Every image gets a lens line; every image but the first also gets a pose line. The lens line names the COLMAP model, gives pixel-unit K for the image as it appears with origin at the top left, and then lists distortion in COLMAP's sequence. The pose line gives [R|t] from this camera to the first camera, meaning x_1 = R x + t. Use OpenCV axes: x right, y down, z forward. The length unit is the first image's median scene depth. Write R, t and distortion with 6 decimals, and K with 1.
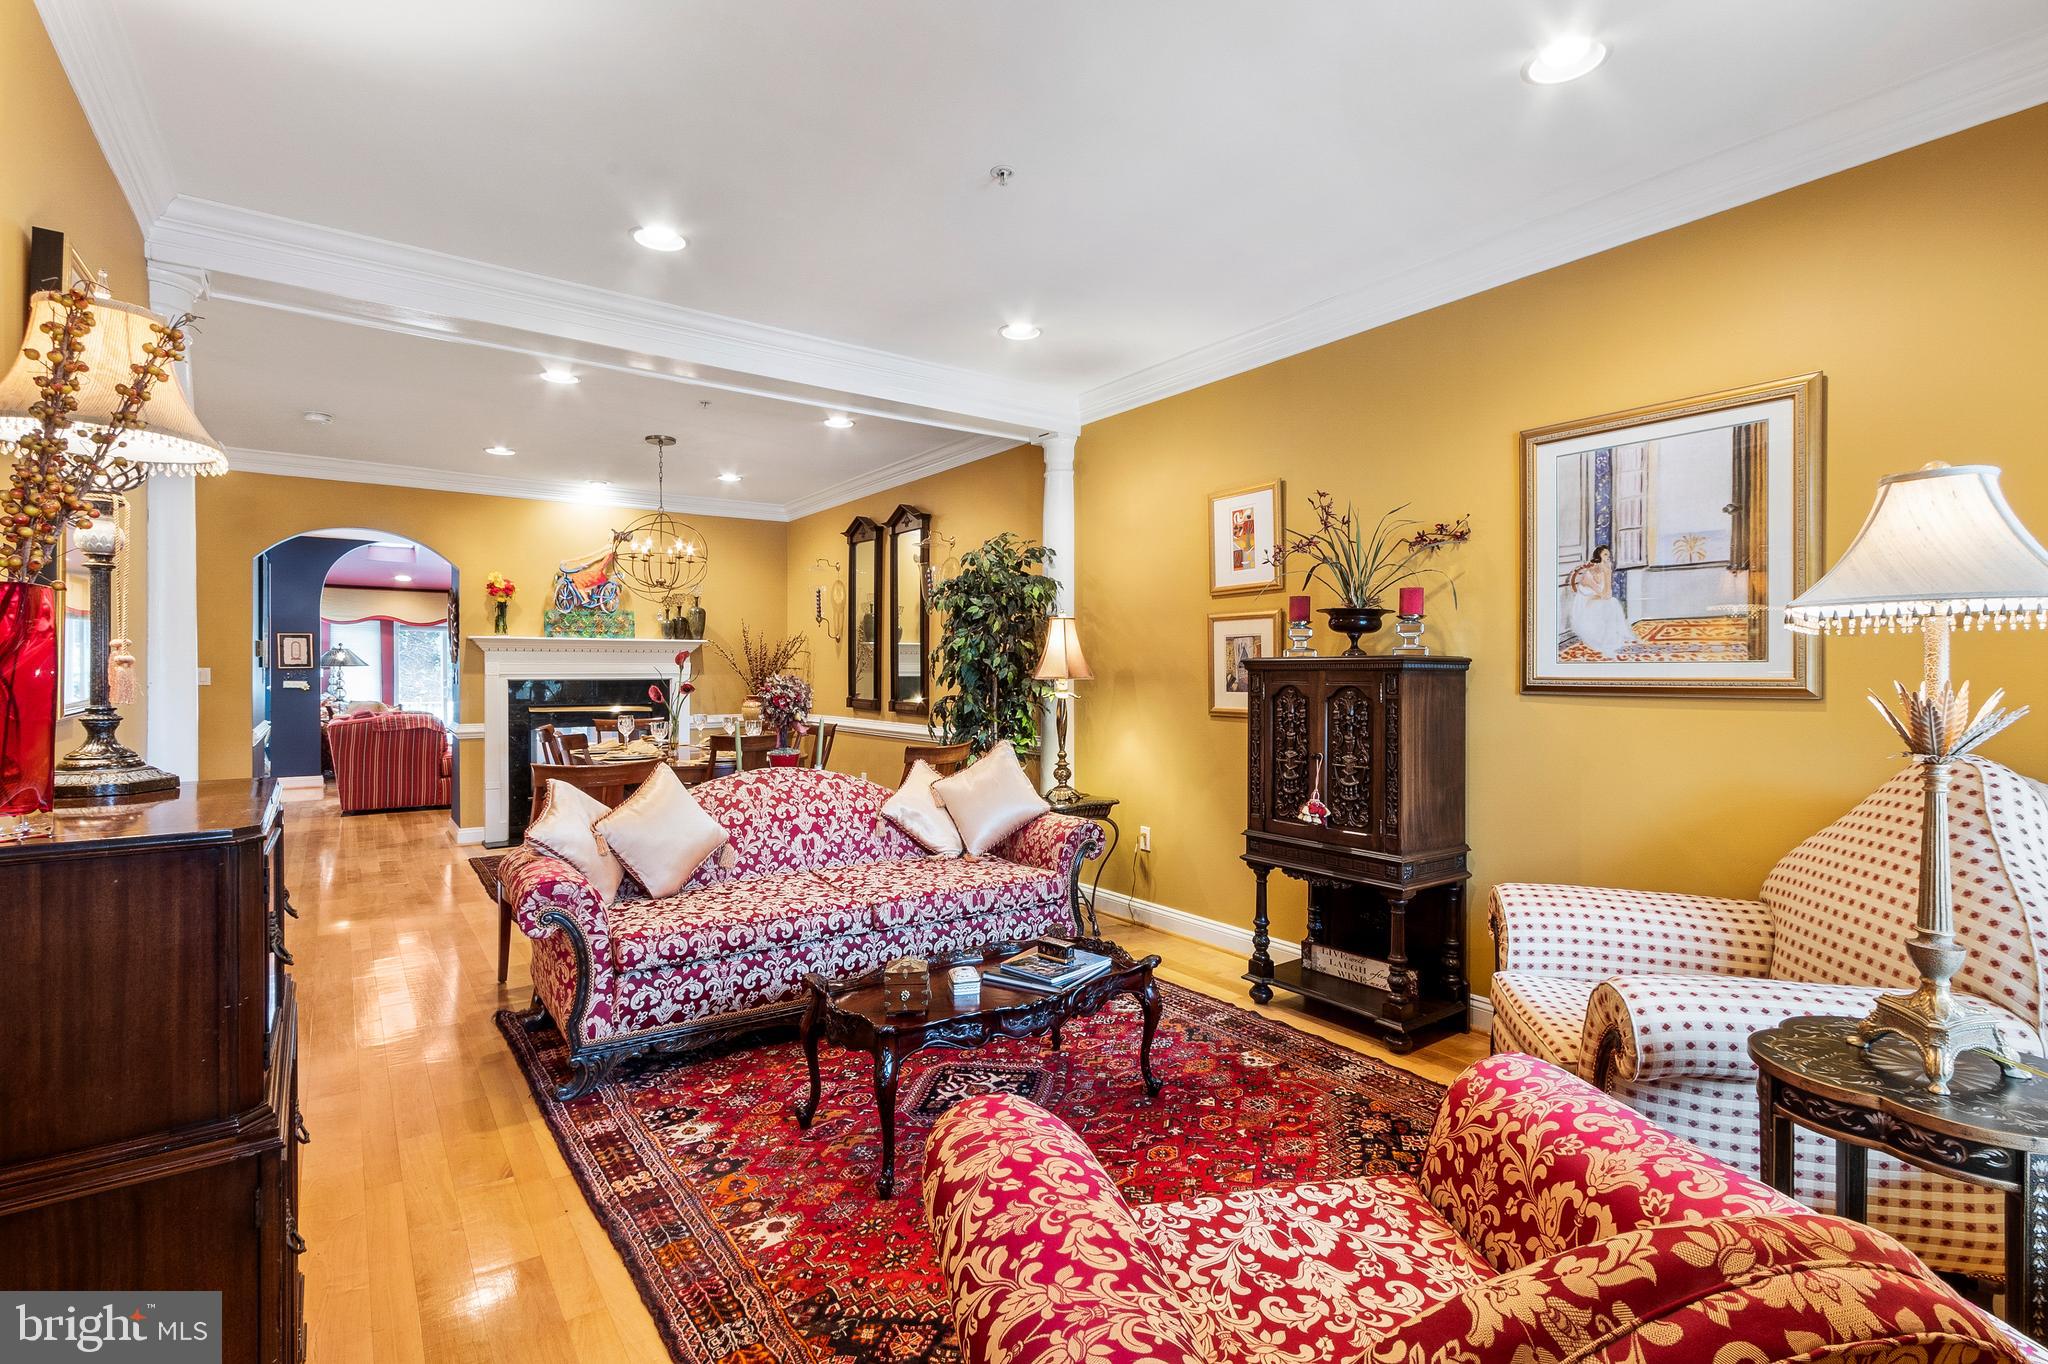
lens RADIAL K [[959.1, 0, 1035.2], [0, 959.1, 673.4], [0, 0, 1]] dist [-0.001672, -0.000436]
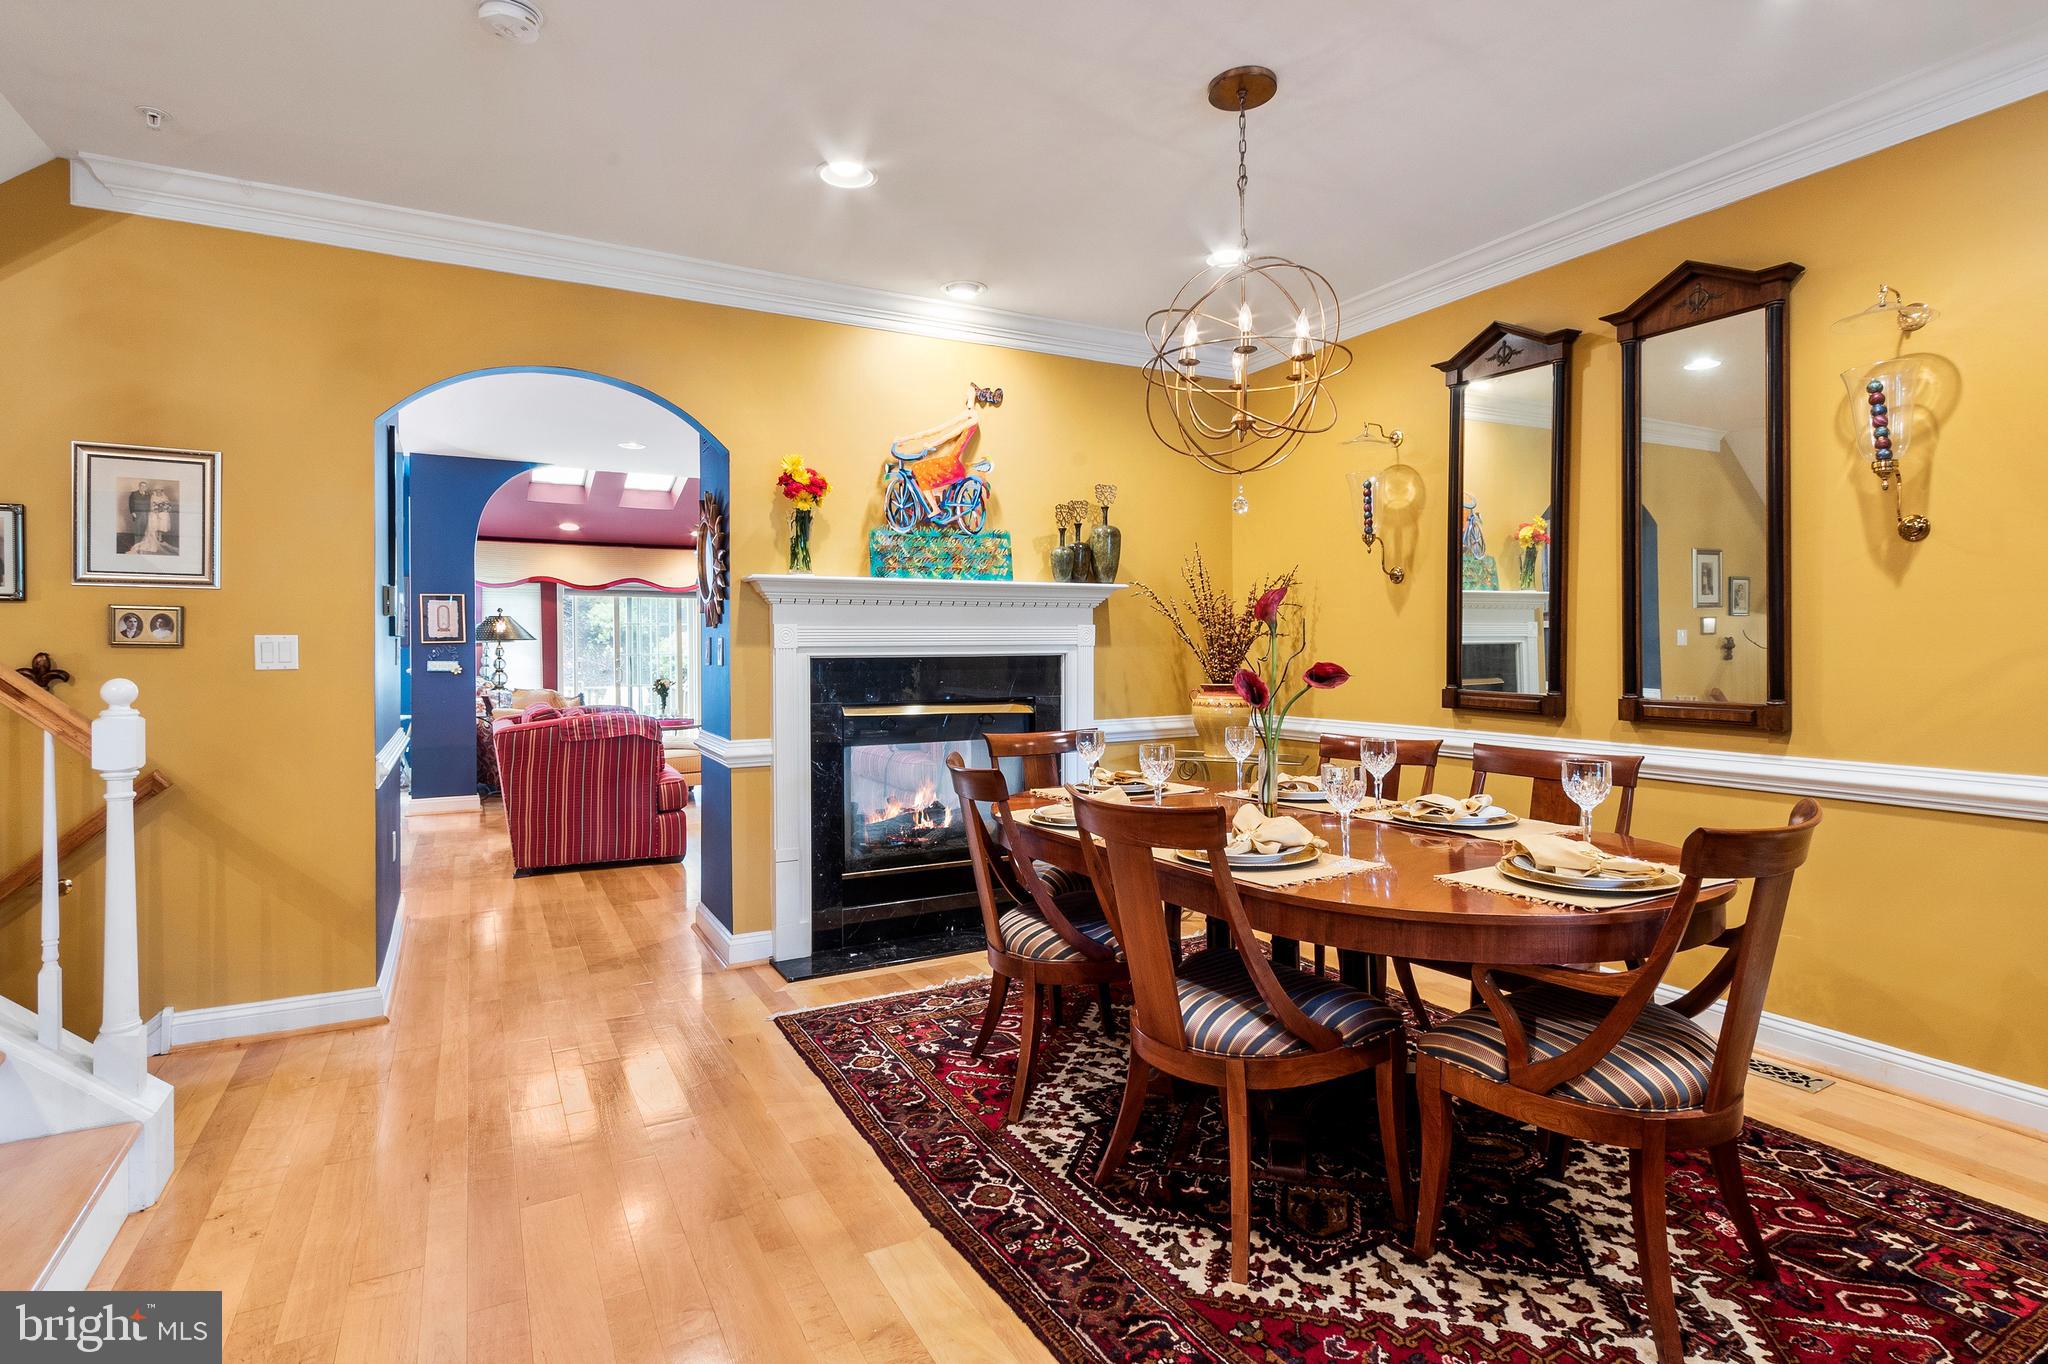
lens RADIAL K [[1024.6, 0, 1025.4], [0, 1024.6, 655.5], [0, 0, 1]] dist [0.001338, 0.000196]
pose [[0.990642, -0.004991, -0.136395, -0.323085], [0.005679, 0.999973, 0.004655, 0.003400], [0.136368, -0.005386, 0.990644, 0.410492]]
